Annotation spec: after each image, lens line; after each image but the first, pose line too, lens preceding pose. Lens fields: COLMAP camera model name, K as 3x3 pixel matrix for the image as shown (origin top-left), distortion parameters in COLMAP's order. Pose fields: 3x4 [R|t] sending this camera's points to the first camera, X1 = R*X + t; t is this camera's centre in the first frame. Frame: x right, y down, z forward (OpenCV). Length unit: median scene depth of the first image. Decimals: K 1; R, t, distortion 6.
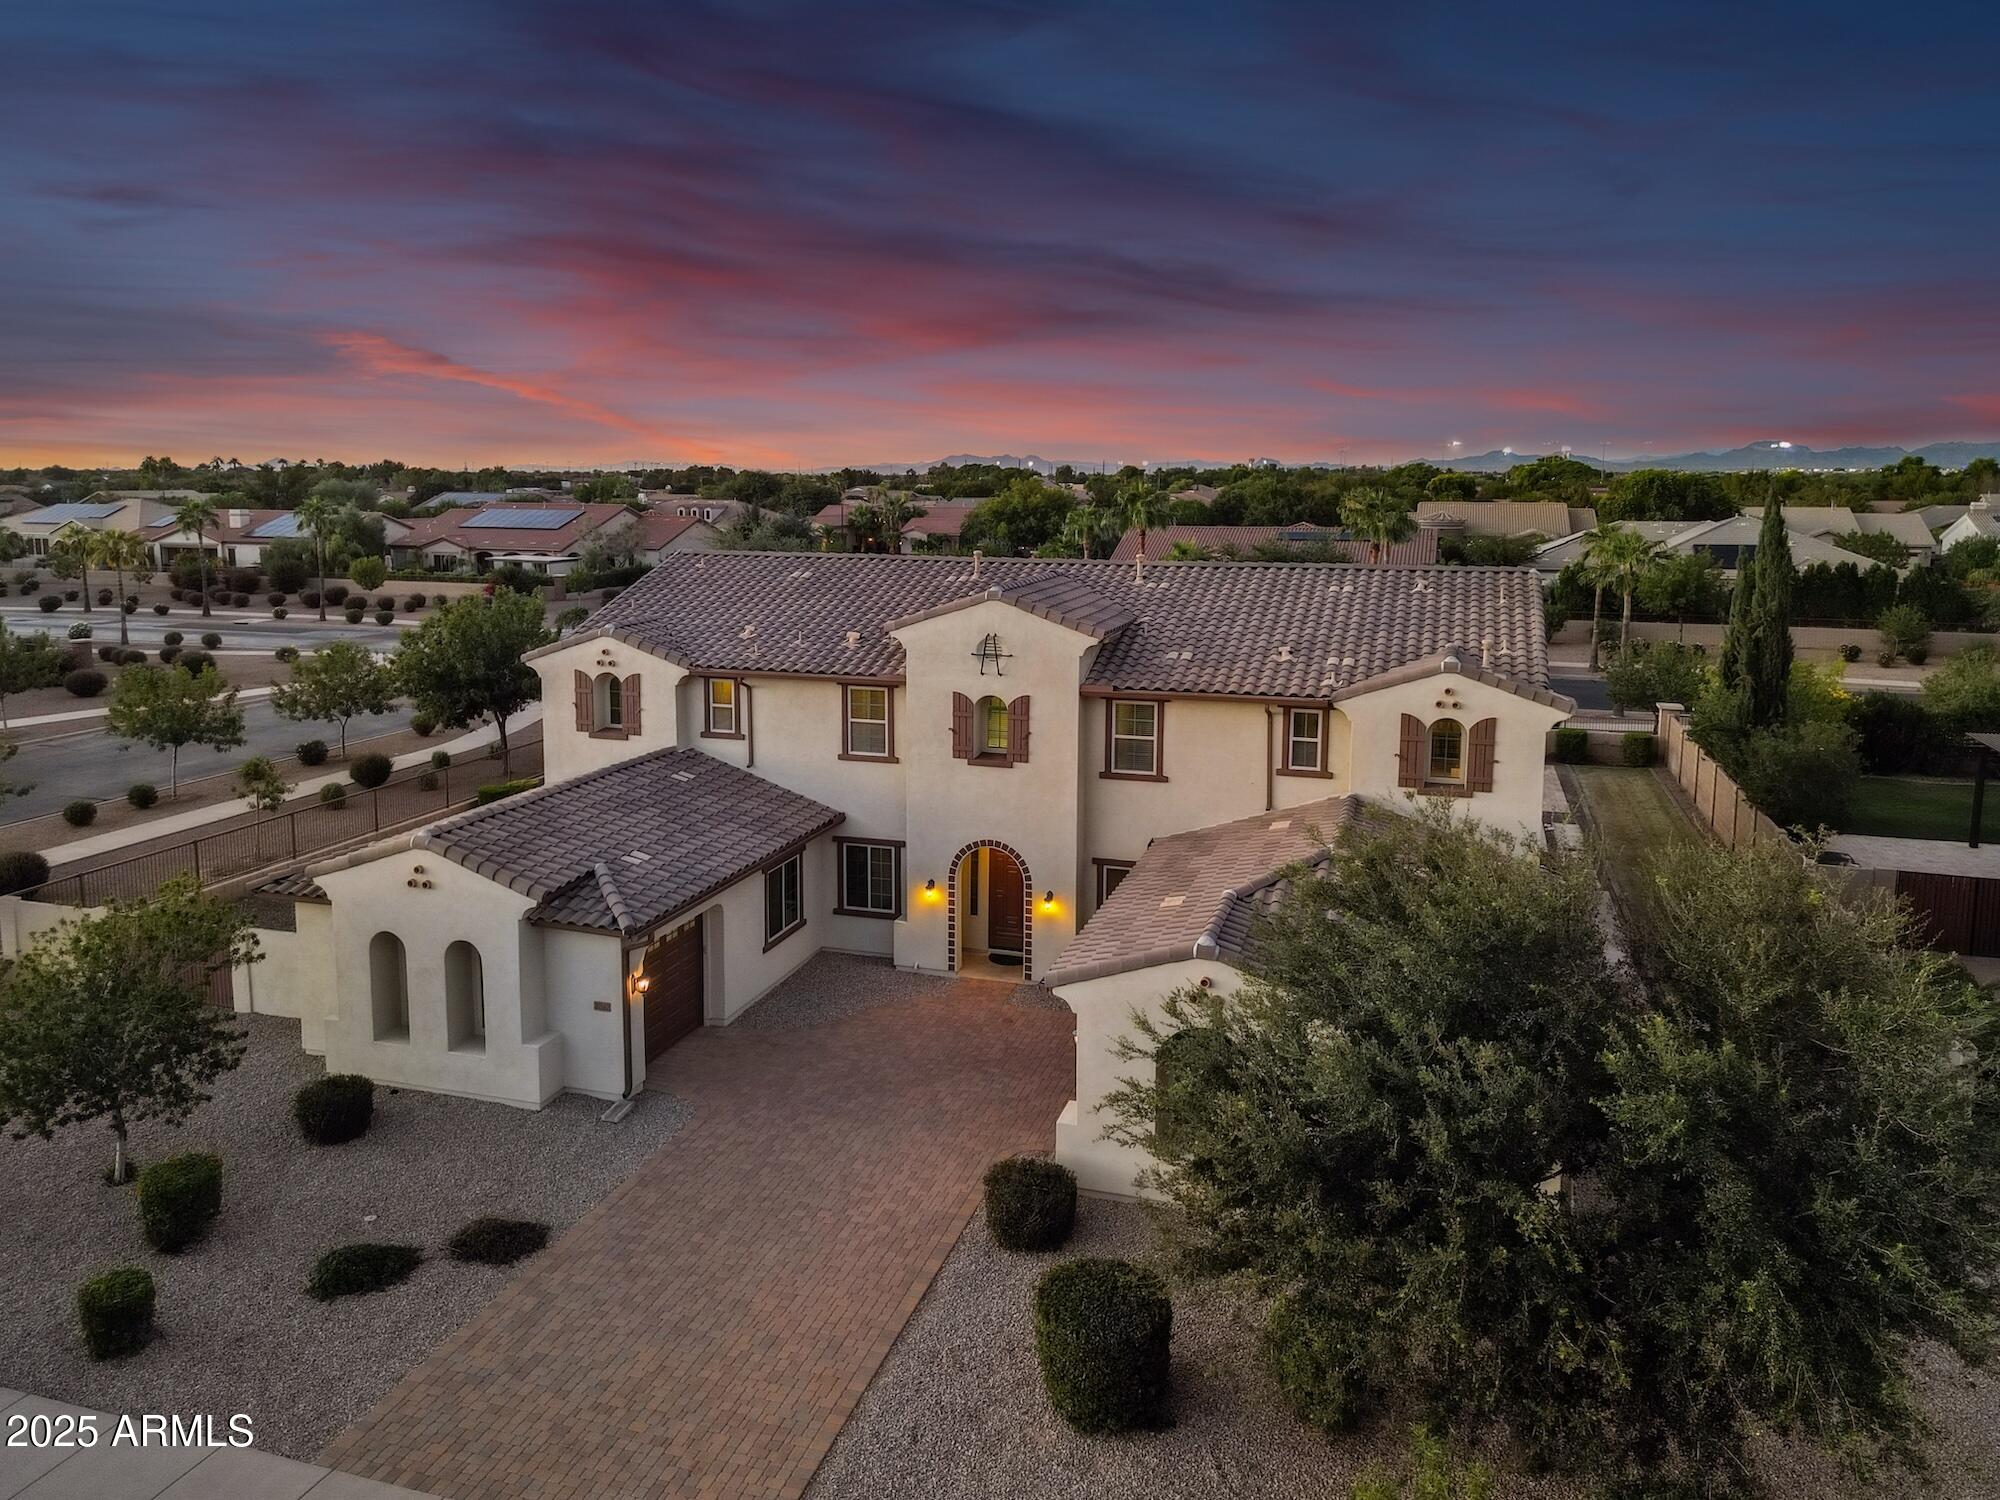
lens RADIAL K [[1425.4, 0, 983.7], [0, 1425.4, 698.5], [0, 0, 1]] dist [0.062022, -0.046801]
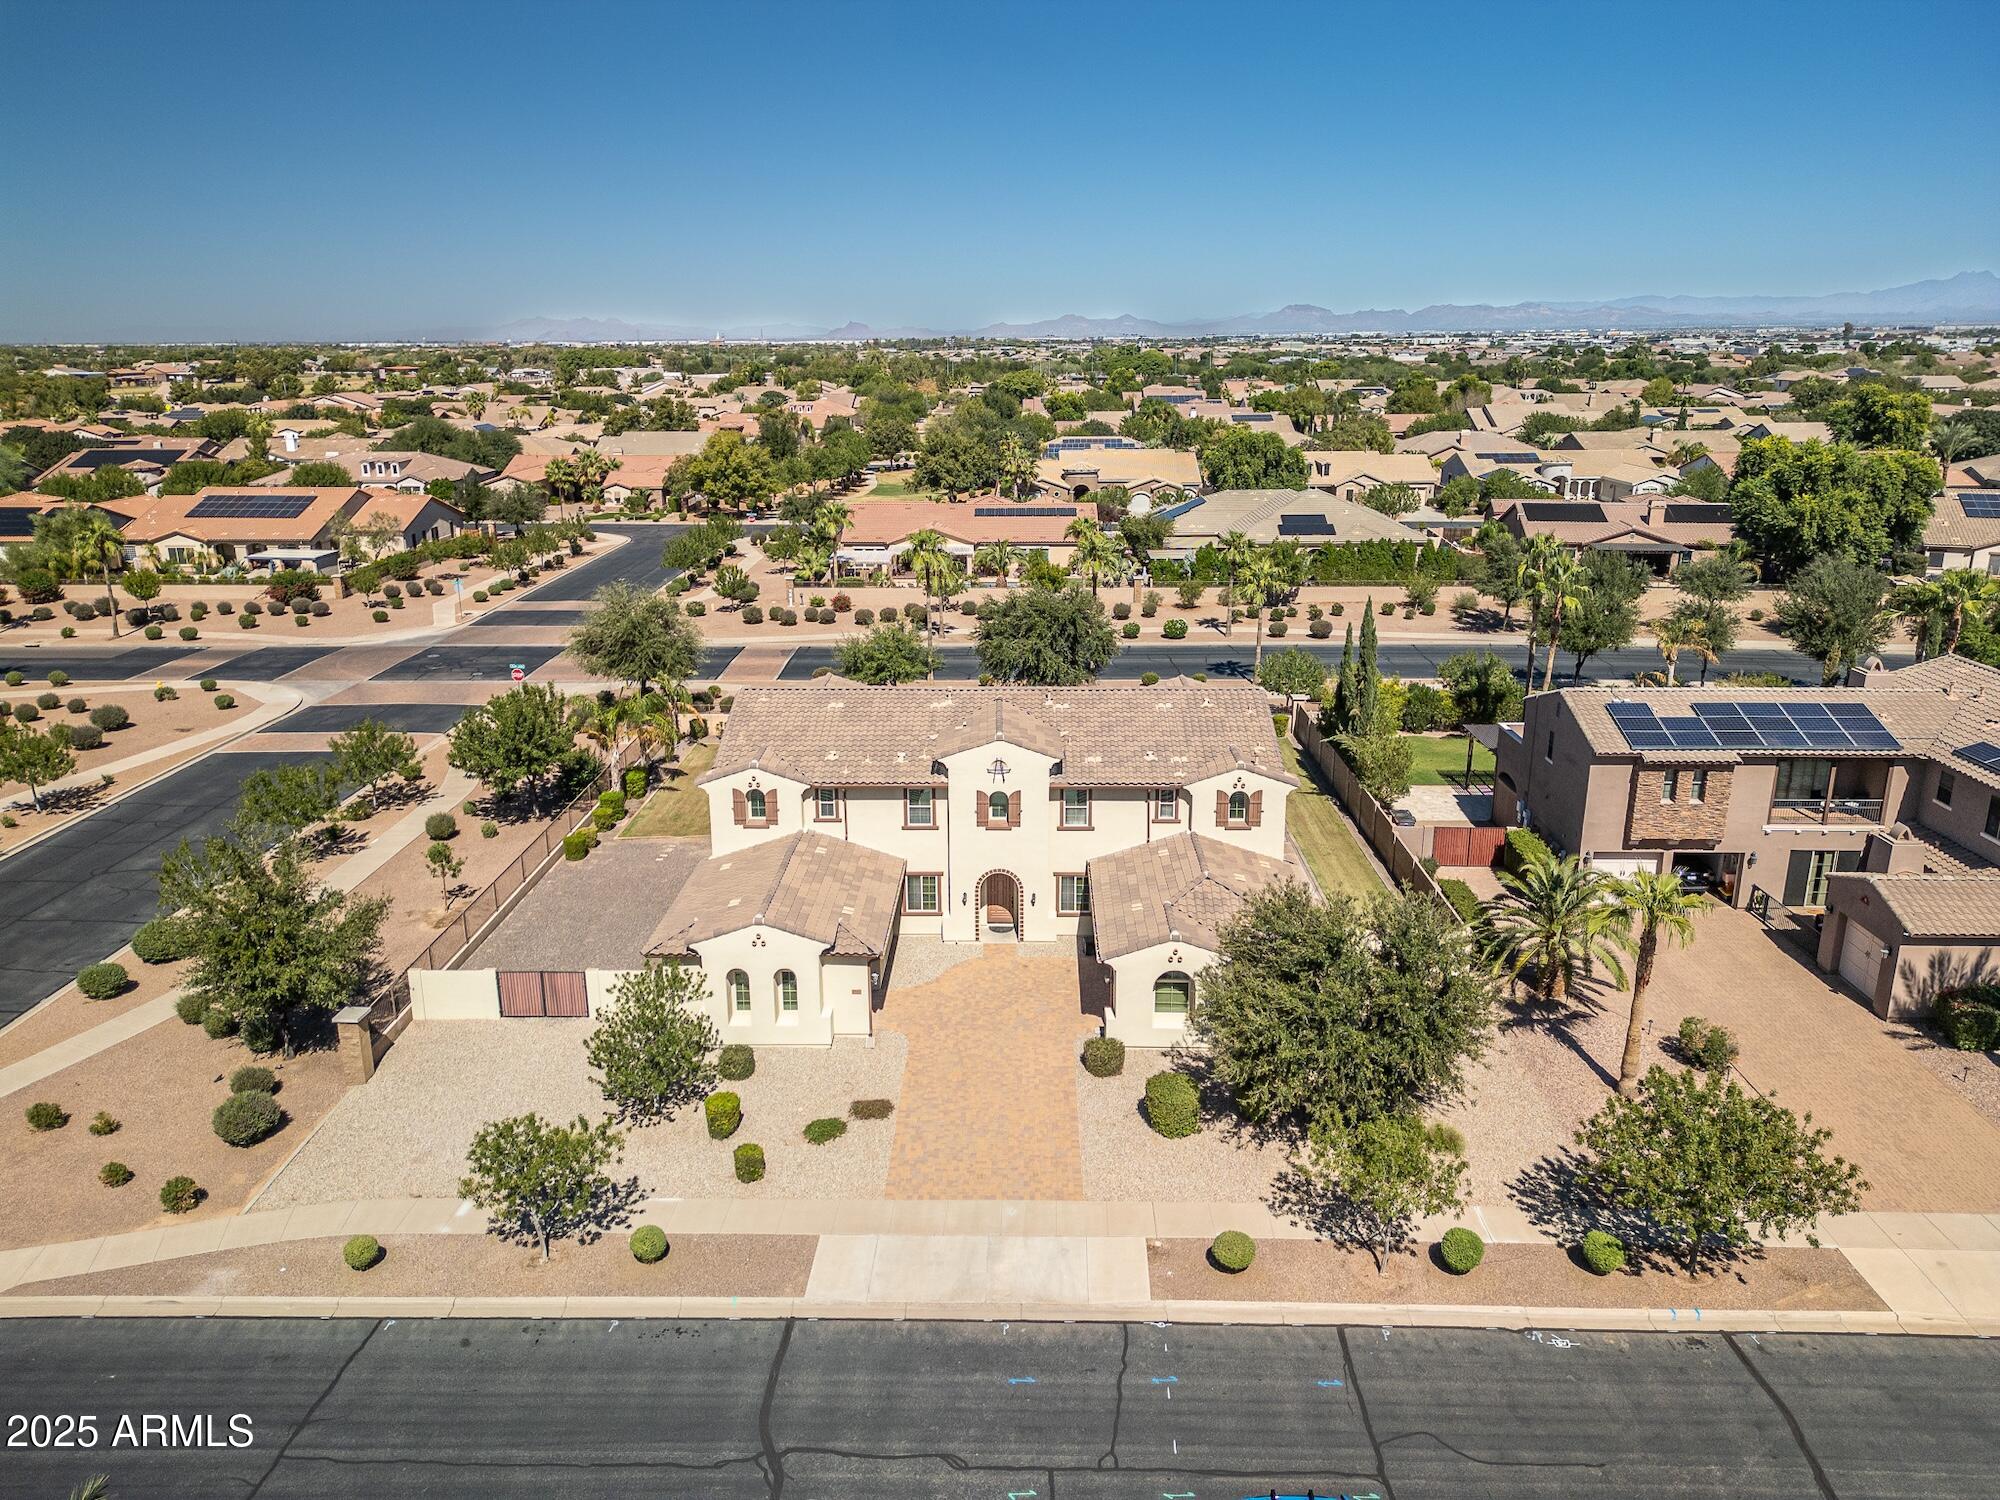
lens RADIAL K [[1385.5, 0, 1000.0], [0, 1385.5, 750.0], [0, 0, 1]] dist [0.066769, -0.063753]
pose [[0.957776, -0.087909, 0.273748, -0.465628], [0.051658, 0.989232, 0.136935, -0.292746], [-0.282838, -0.117012, 0.952004, -0.660566]]
